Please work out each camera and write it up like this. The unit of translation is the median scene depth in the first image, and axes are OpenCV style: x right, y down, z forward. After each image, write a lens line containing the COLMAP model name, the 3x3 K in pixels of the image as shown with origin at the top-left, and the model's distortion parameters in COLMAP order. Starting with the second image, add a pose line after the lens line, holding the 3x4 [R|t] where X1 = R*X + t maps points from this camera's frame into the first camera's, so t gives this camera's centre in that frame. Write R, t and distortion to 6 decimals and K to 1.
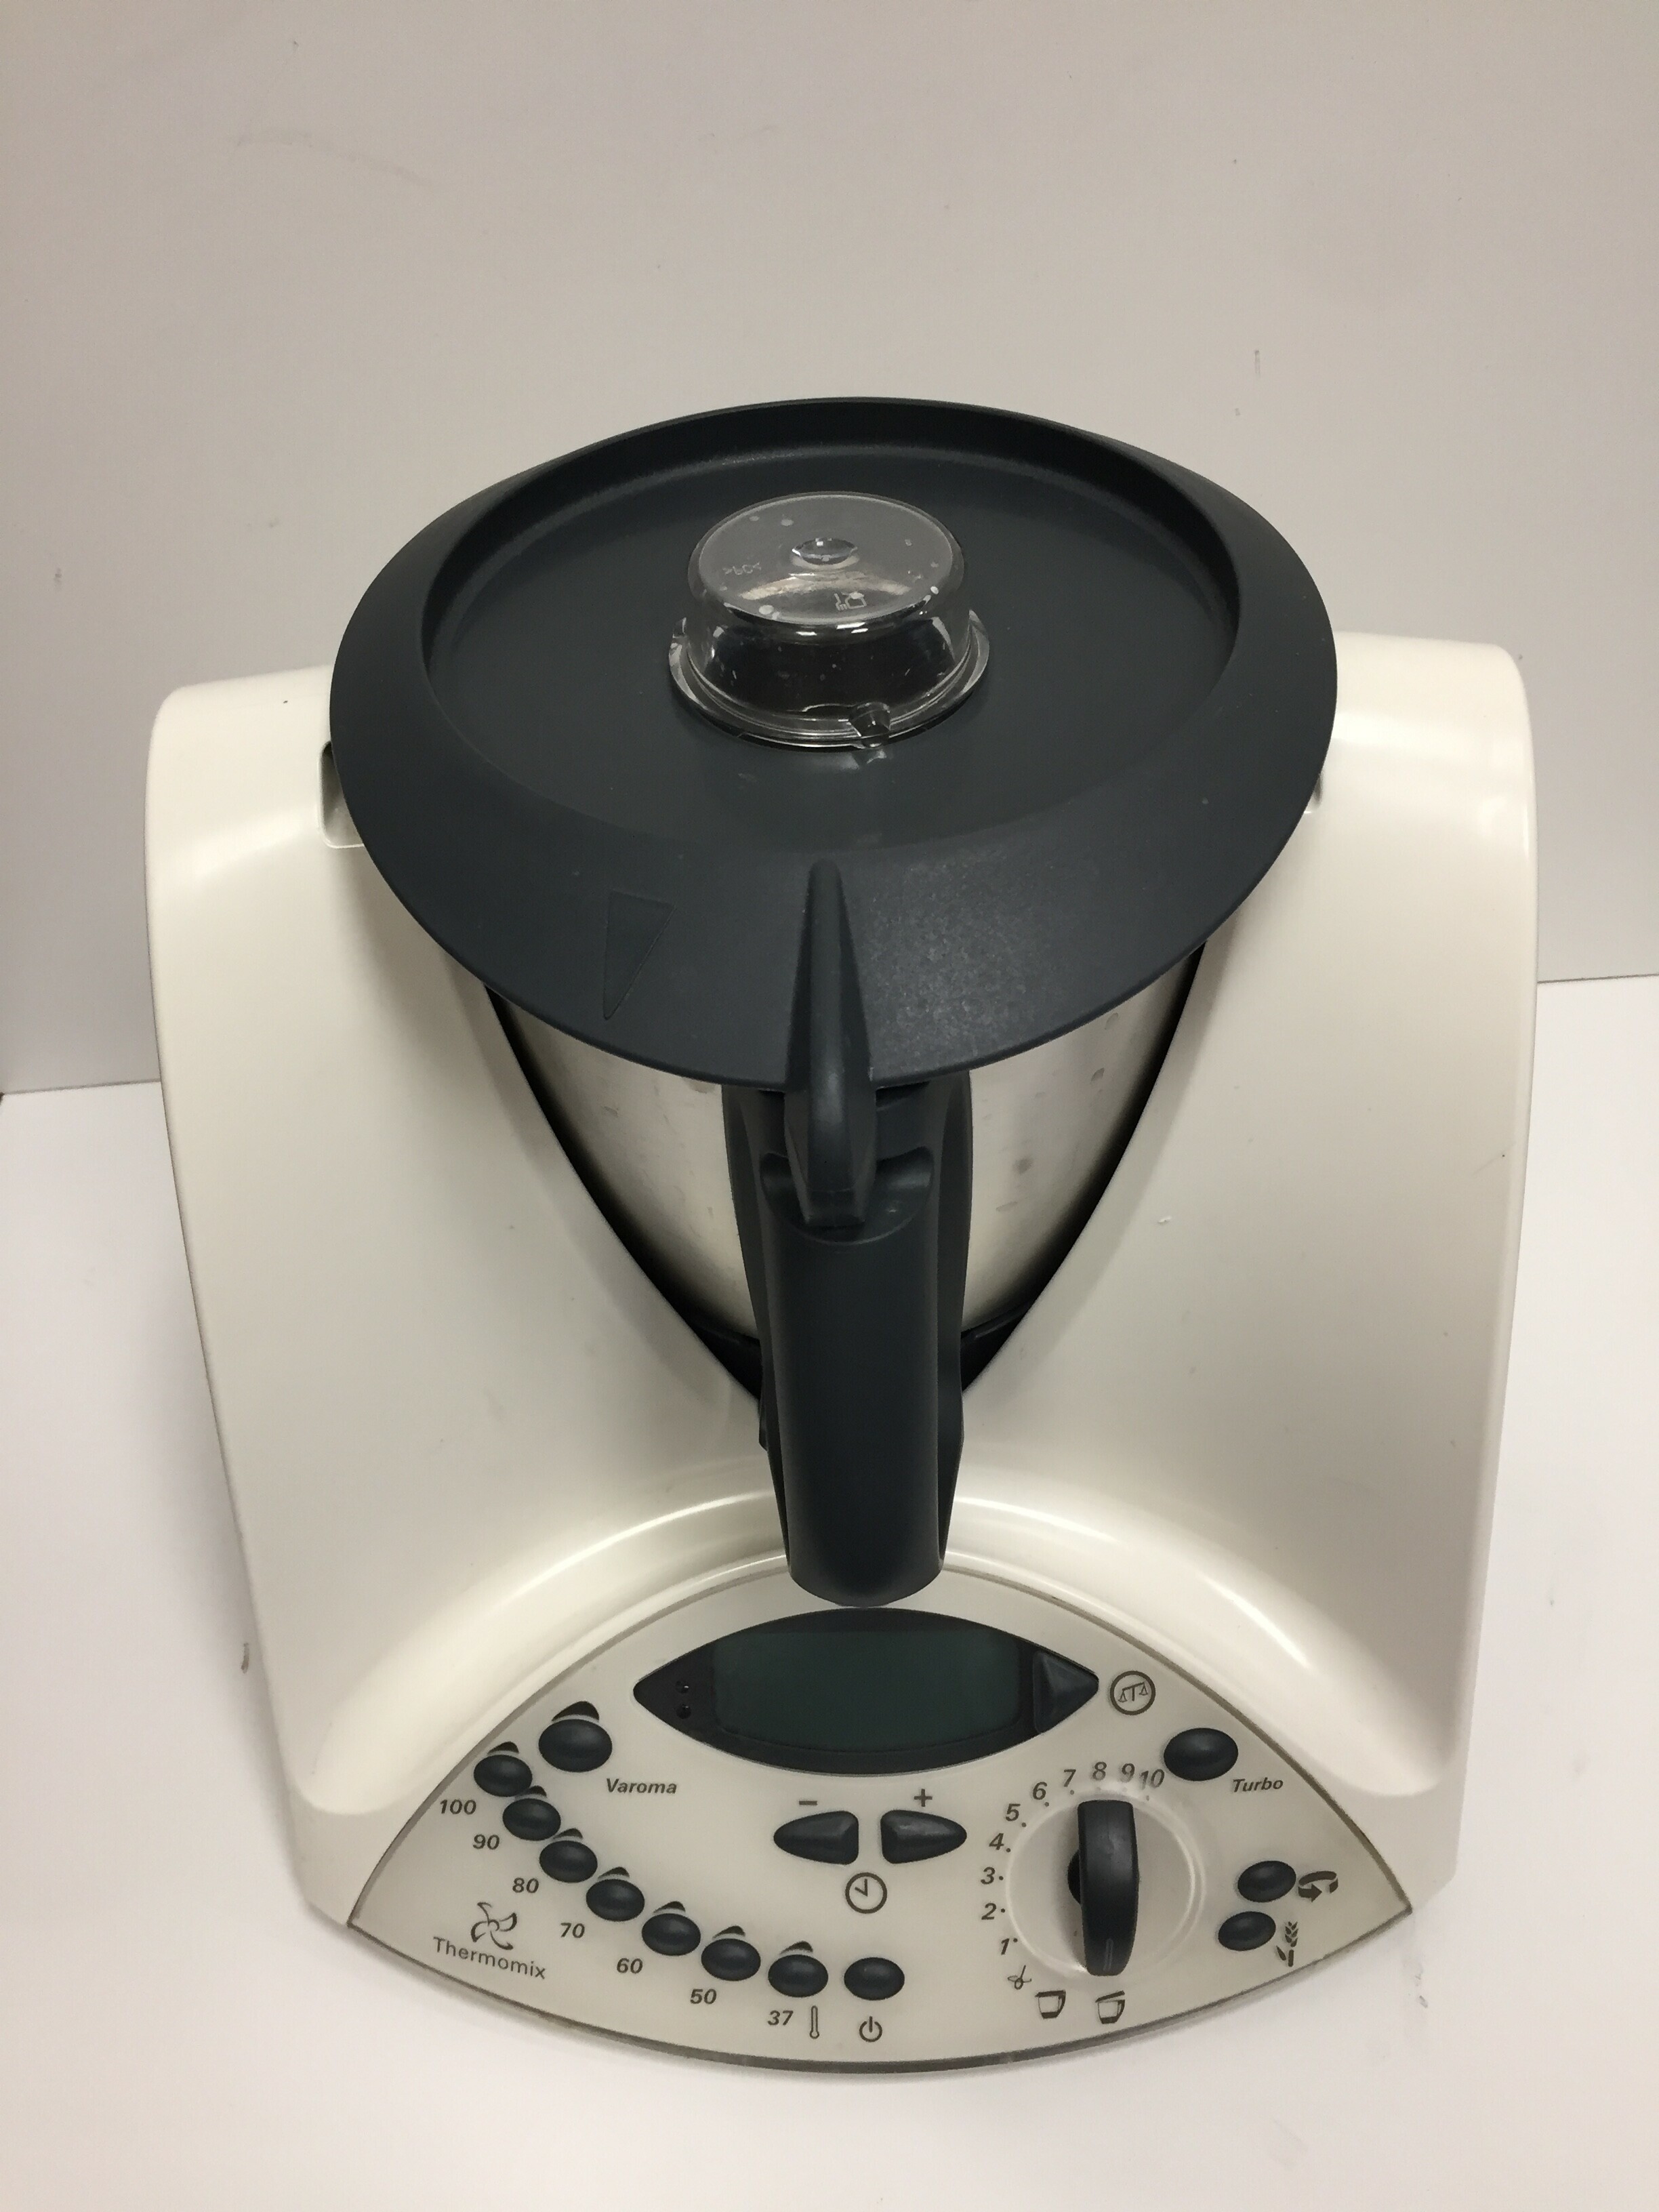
lens RADIAL K [[1861.2, 0, 829.1], [0, 1861.2, 1108.4], [0, 0, 1]] dist [0.051201, -0.022403]
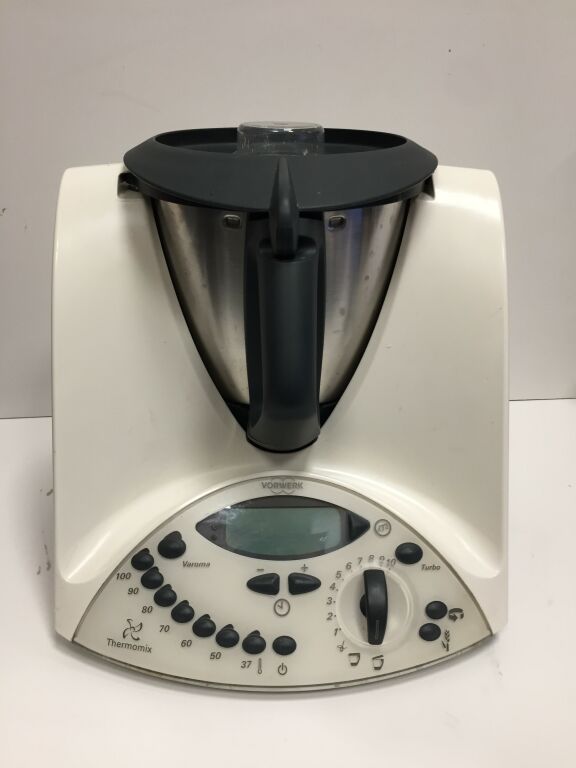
lens RADIAL K [[646.2, 0, 282.9], [0, 646.2, 382.5], [0, 0, 1]] dist [0.051201, -0.022403]
pose [[0.998607, 0.033612, 0.040680, -0.025177], [-0.017861, 0.940690, -0.338797, 0.424940], [-0.049655, 0.337599, 0.939980, 0.062908]]
